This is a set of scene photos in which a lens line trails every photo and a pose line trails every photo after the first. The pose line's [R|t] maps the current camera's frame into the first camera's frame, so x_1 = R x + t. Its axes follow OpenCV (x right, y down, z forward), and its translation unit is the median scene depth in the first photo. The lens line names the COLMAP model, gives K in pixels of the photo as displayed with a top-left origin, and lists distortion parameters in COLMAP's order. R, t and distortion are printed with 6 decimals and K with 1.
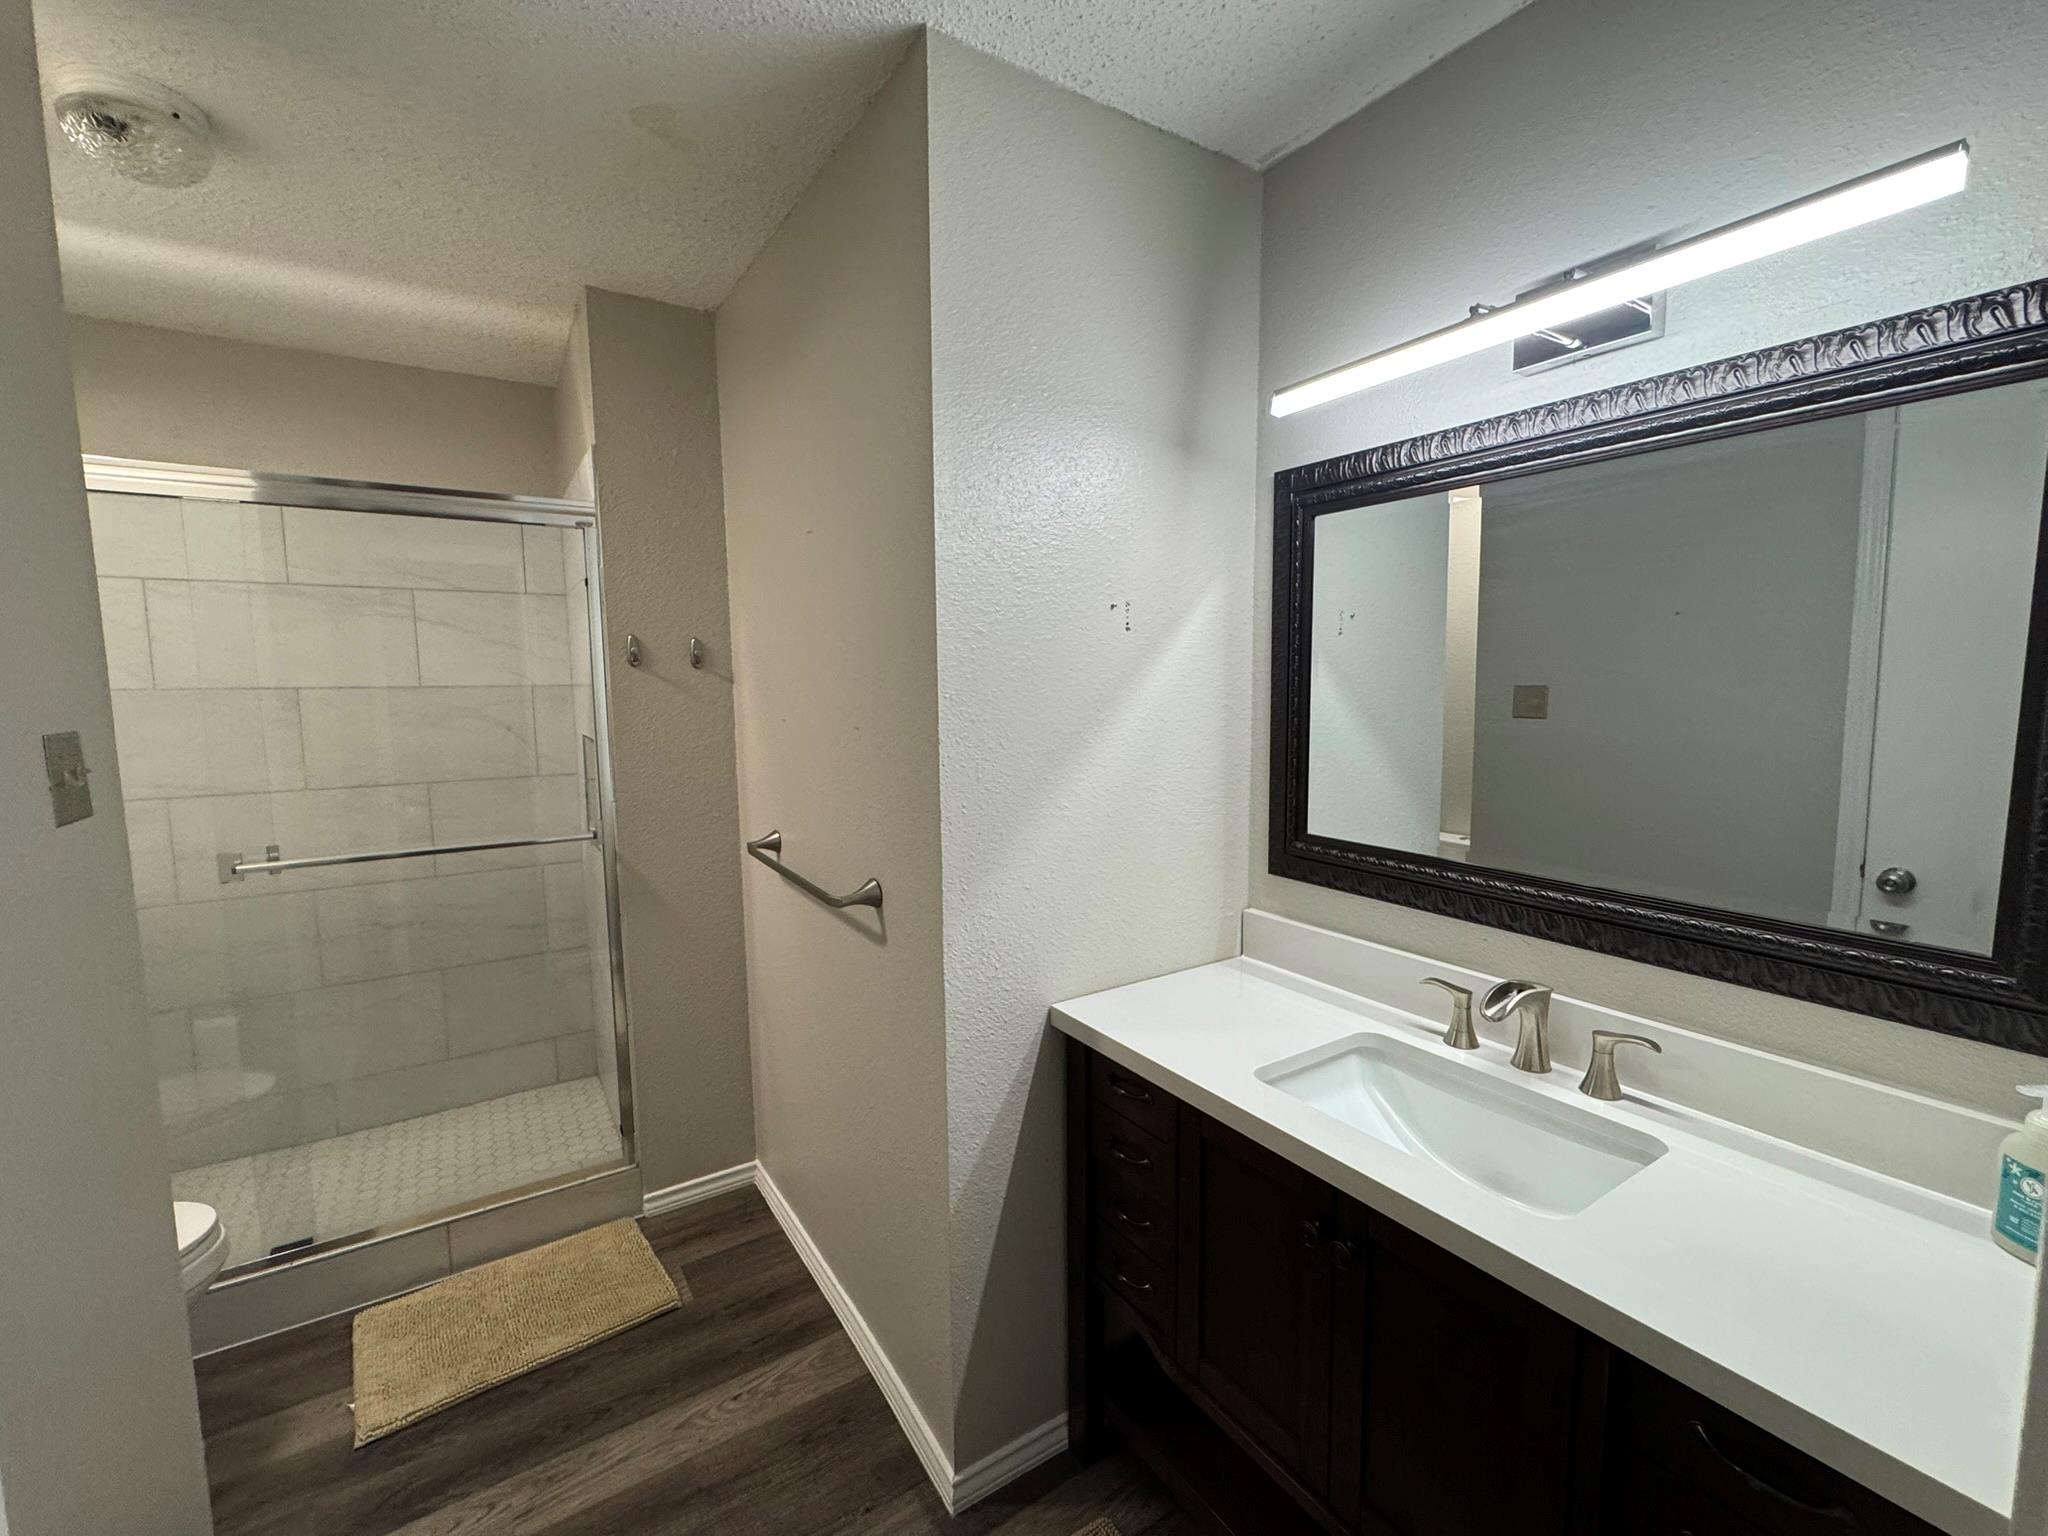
lens RADIAL K [[867.8, 0, 1024.0], [0, 867.8, 768.0], [0, 0, 1]] dist [-0.007187, -0.000095]
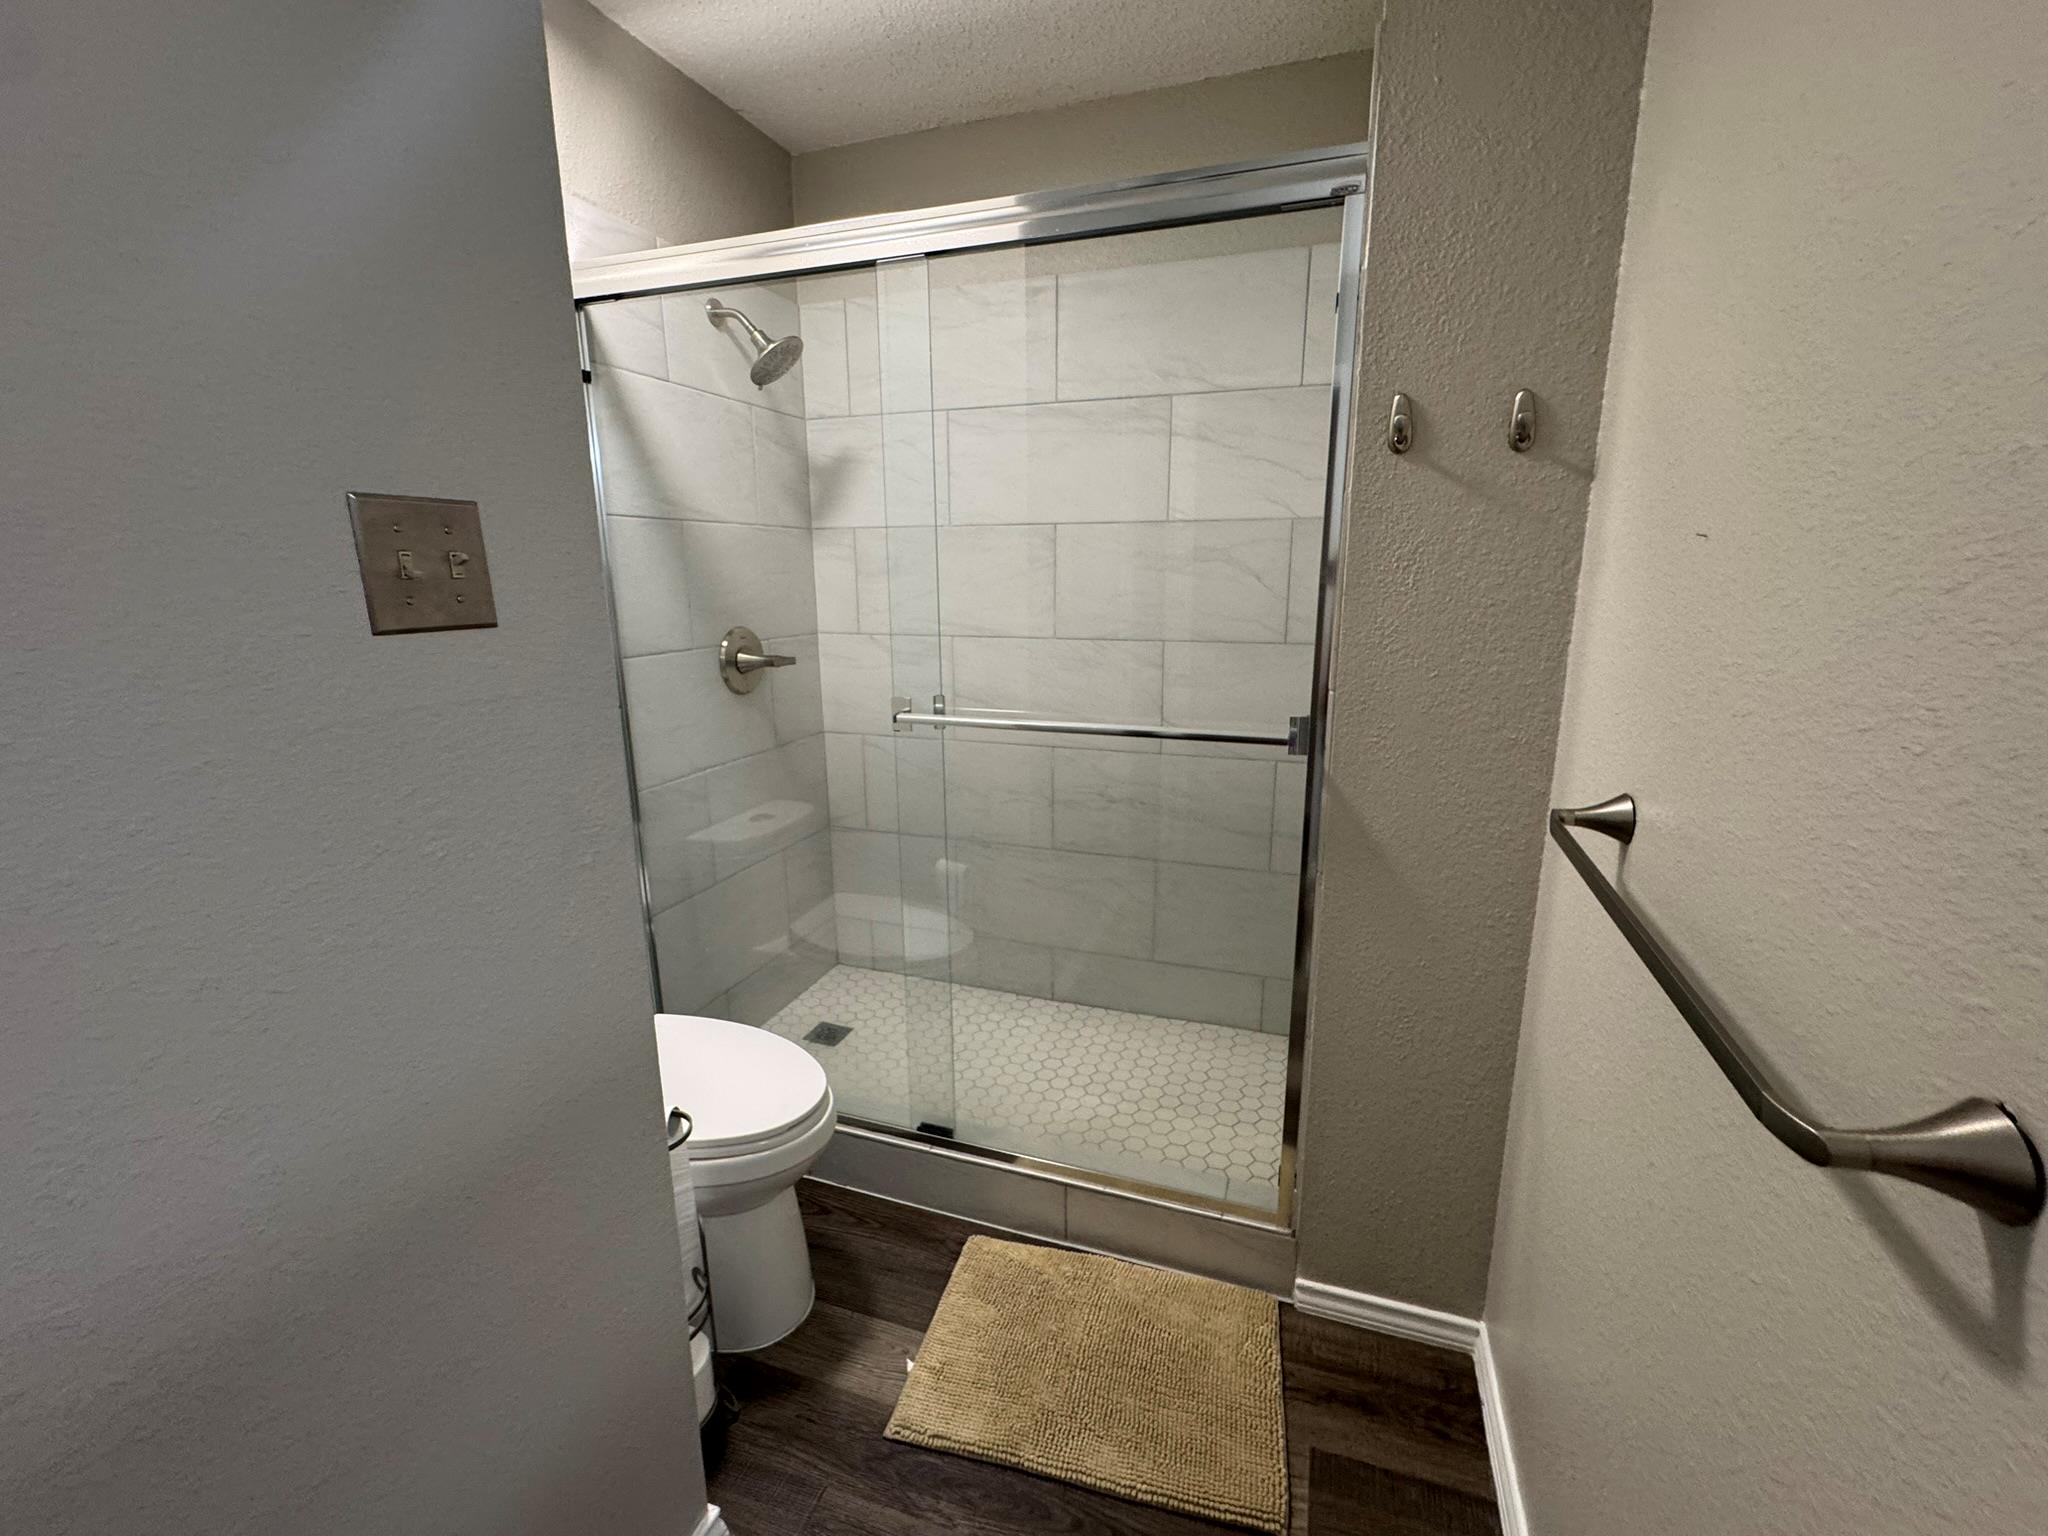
lens RADIAL K [[867.8, 0, 1024.0], [0, 867.8, 768.0], [0, 0, 1]] dist [-0.007187, -0.000095]
pose [[0.607734, 0.185354, -0.772207, -0.141400], [-0.080094, 0.981728, 0.172611, 0.005564], [0.790091, -0.043053, 0.611475, 0.507902]]
